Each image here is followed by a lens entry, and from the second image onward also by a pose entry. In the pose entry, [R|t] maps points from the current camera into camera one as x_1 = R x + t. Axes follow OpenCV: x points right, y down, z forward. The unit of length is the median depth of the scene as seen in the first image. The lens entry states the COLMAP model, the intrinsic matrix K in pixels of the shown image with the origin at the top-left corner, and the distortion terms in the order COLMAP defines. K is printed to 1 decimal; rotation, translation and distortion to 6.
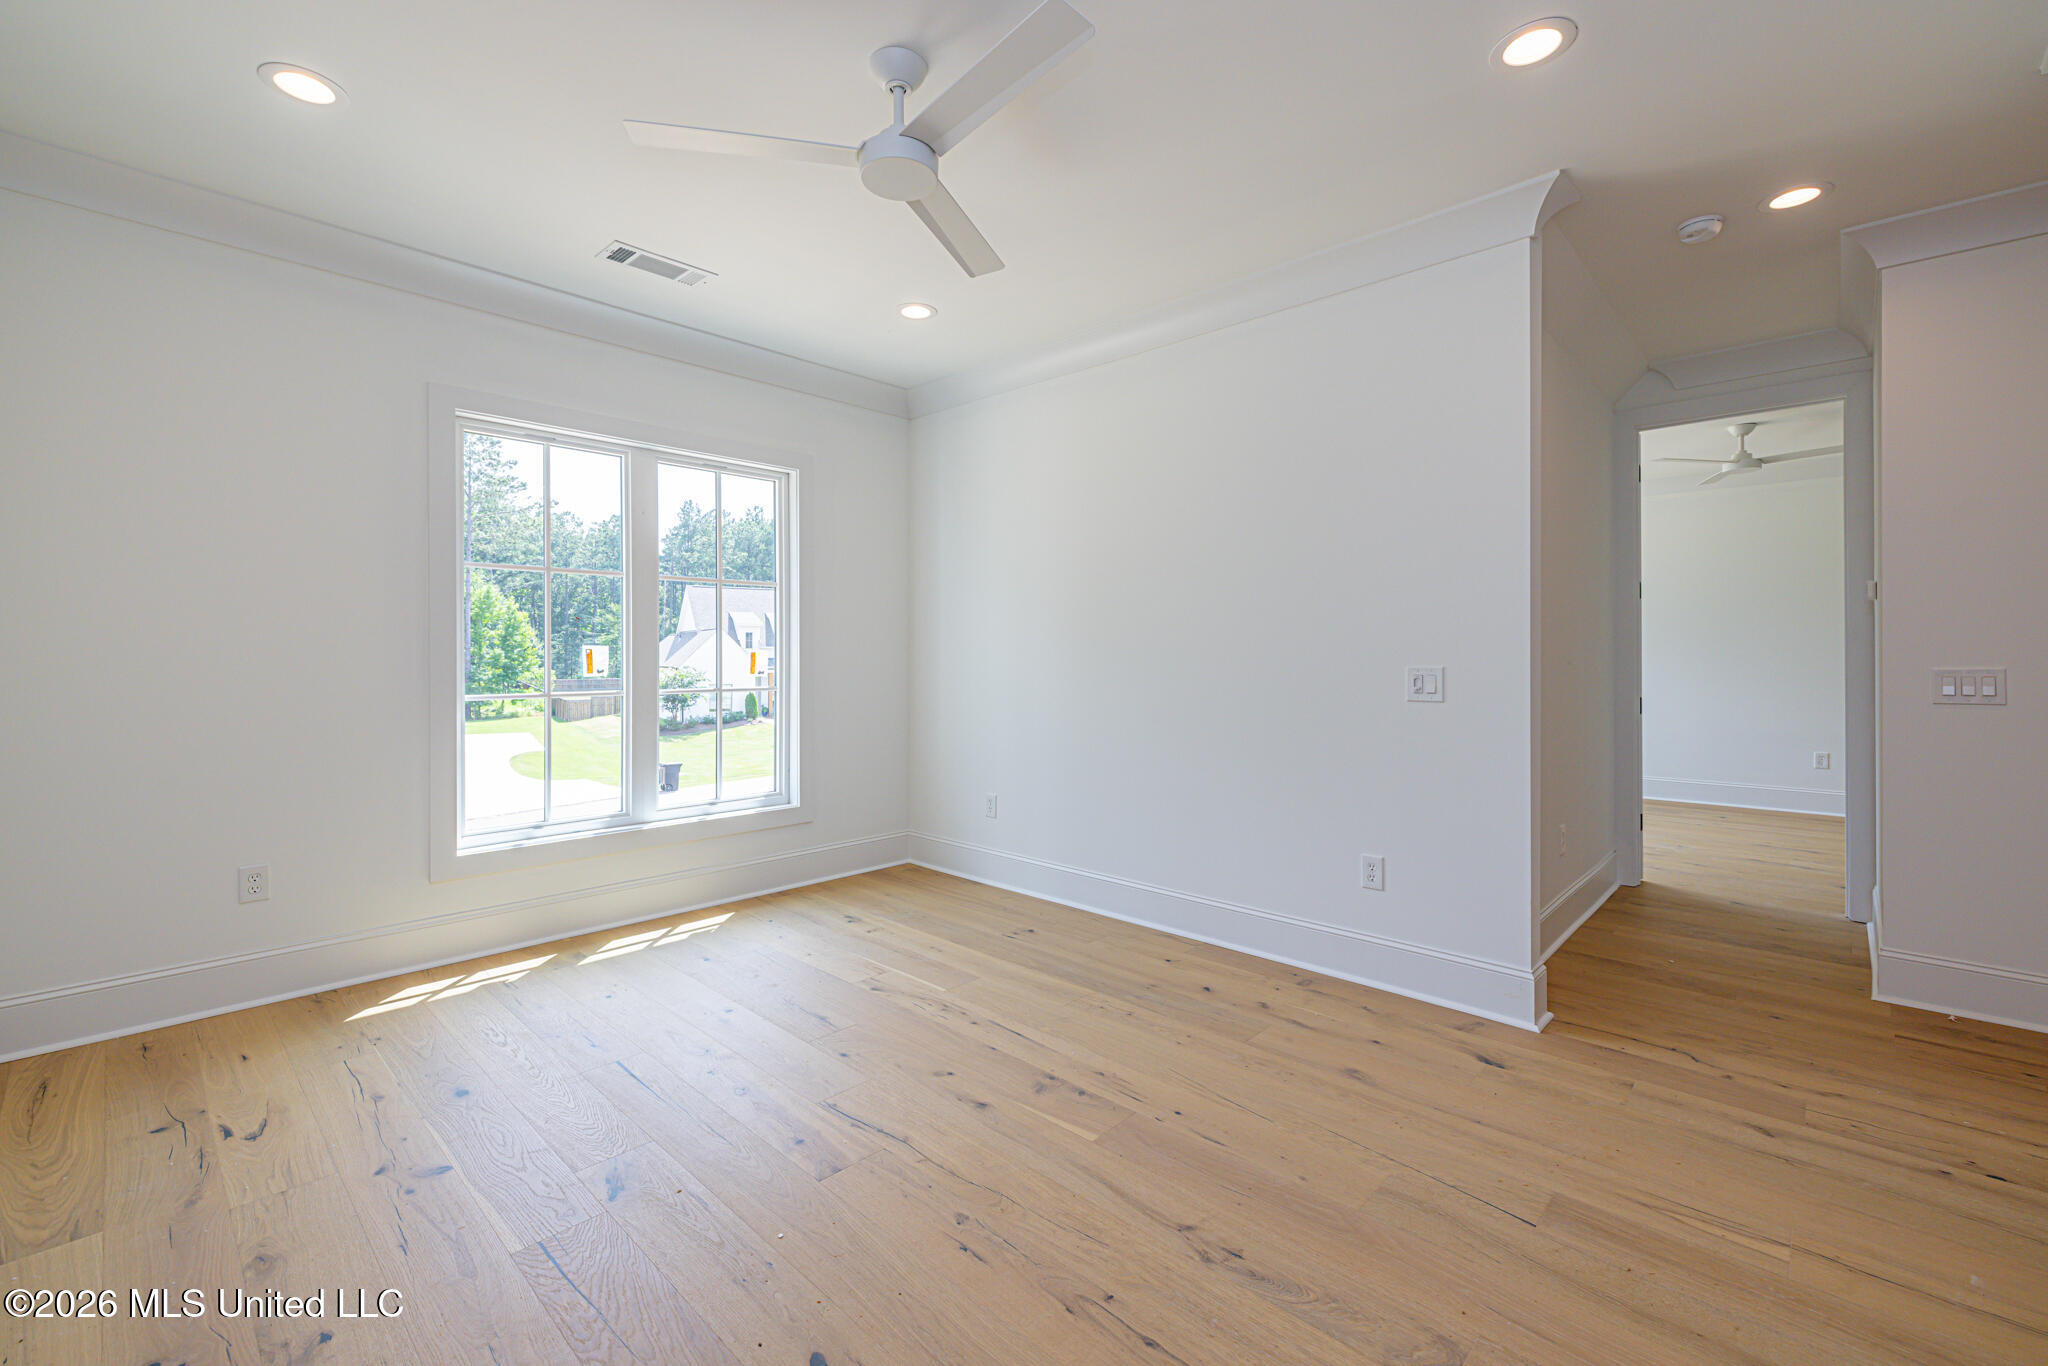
lens RADIAL K [[860.8, 0, 1024.8], [0, 860.8, 658.9], [0, 0, 1]] dist [0.000555, 0.000066]
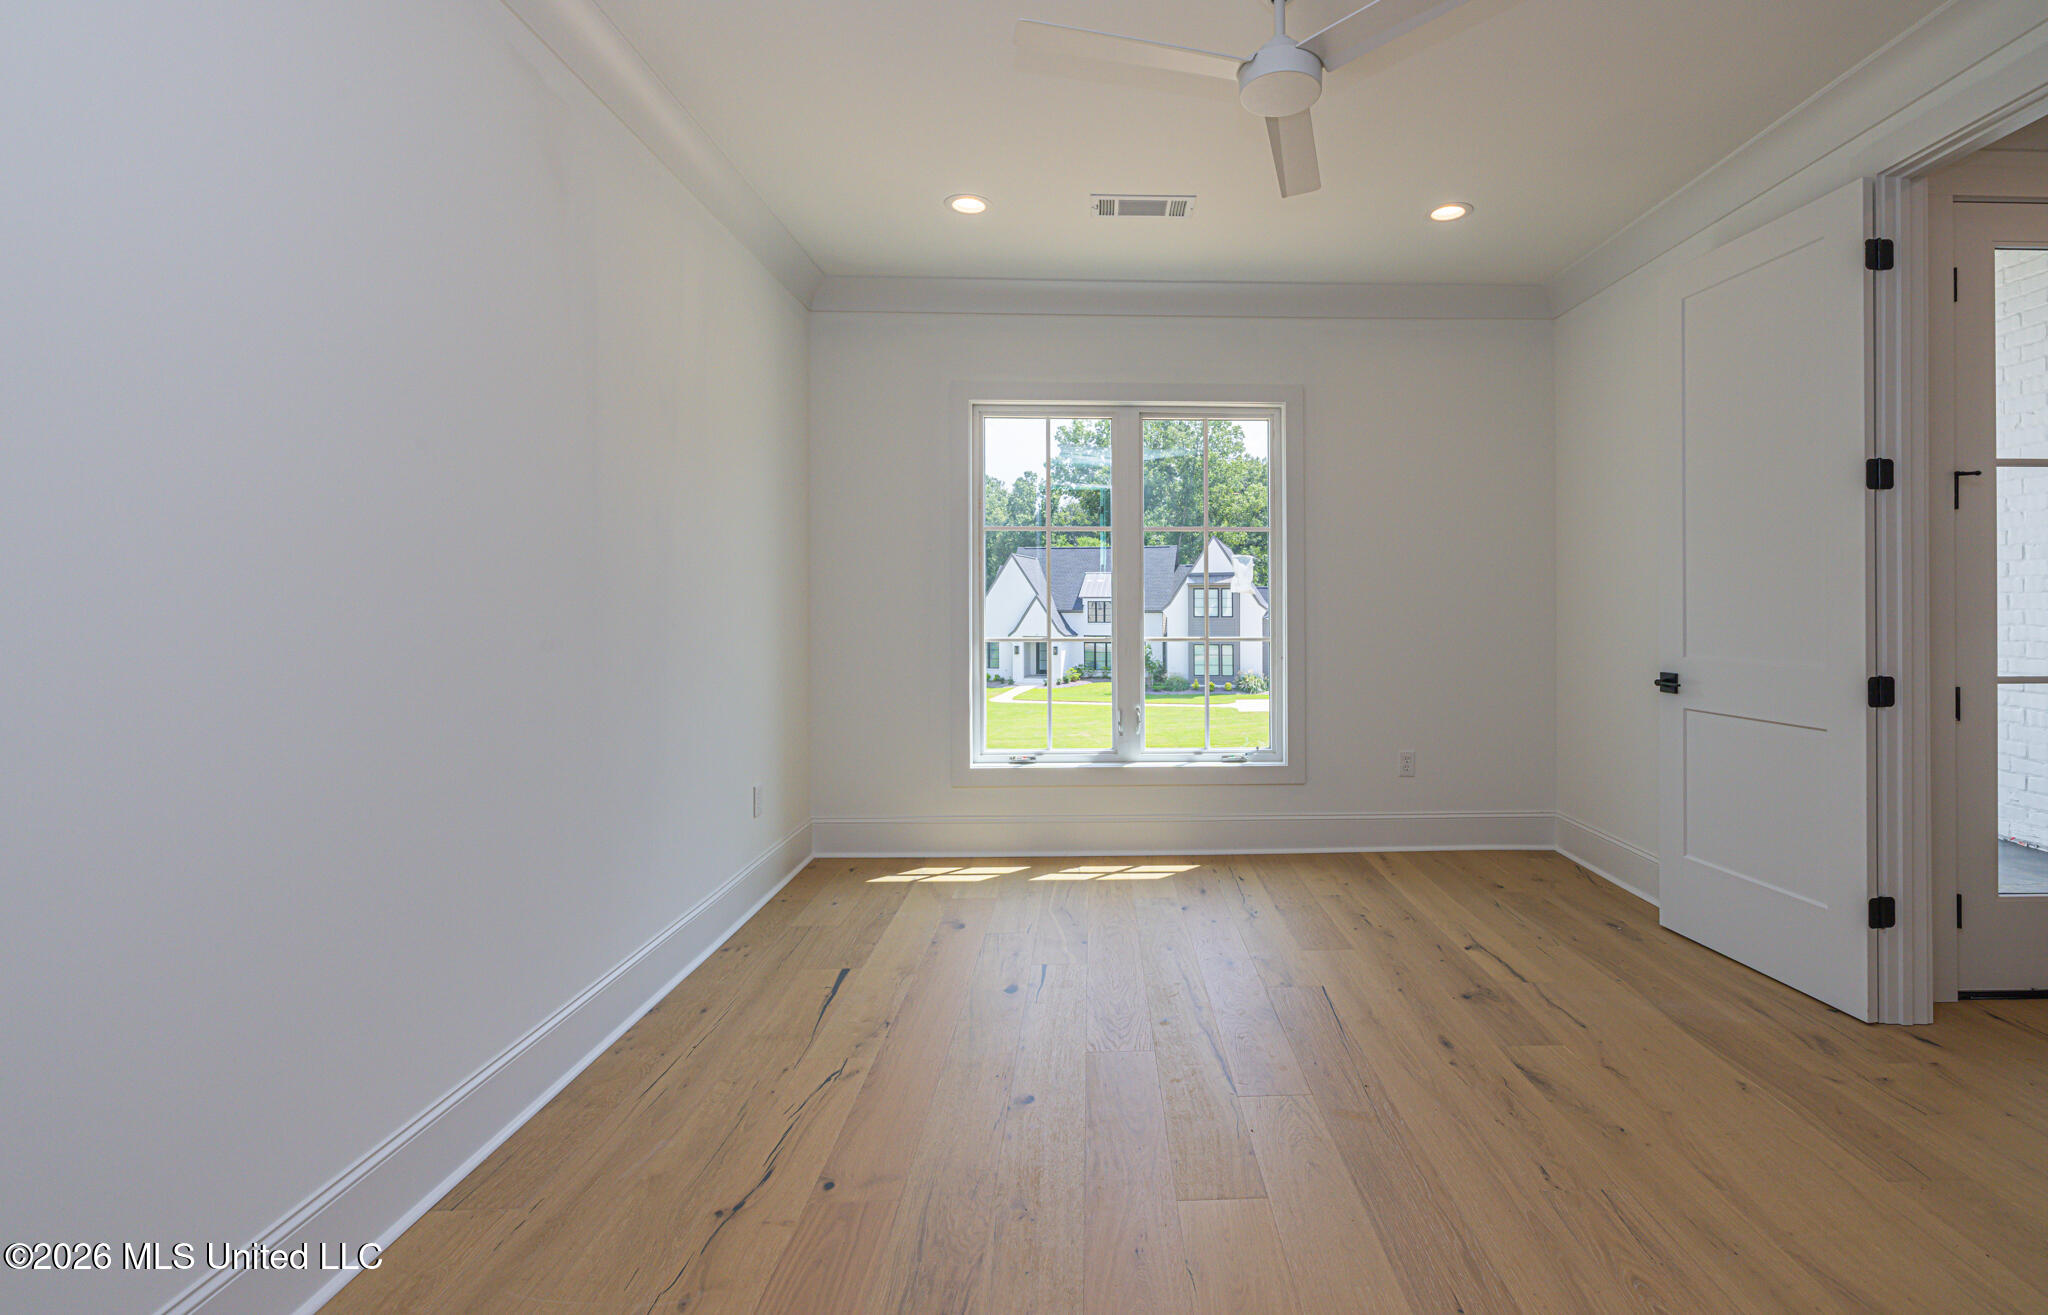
lens RADIAL K [[887.4, 0, 1117.4], [0, 887.4, 602.6], [0, 0, 1]] dist [-0.000159, -0.000108]
pose [[0.711211, -0.002386, -0.702975, 0.410430], [-0.001239, 0.999988, -0.004648, 0.000531], [0.702978, 0.004177, 0.711200, 0.289536]]
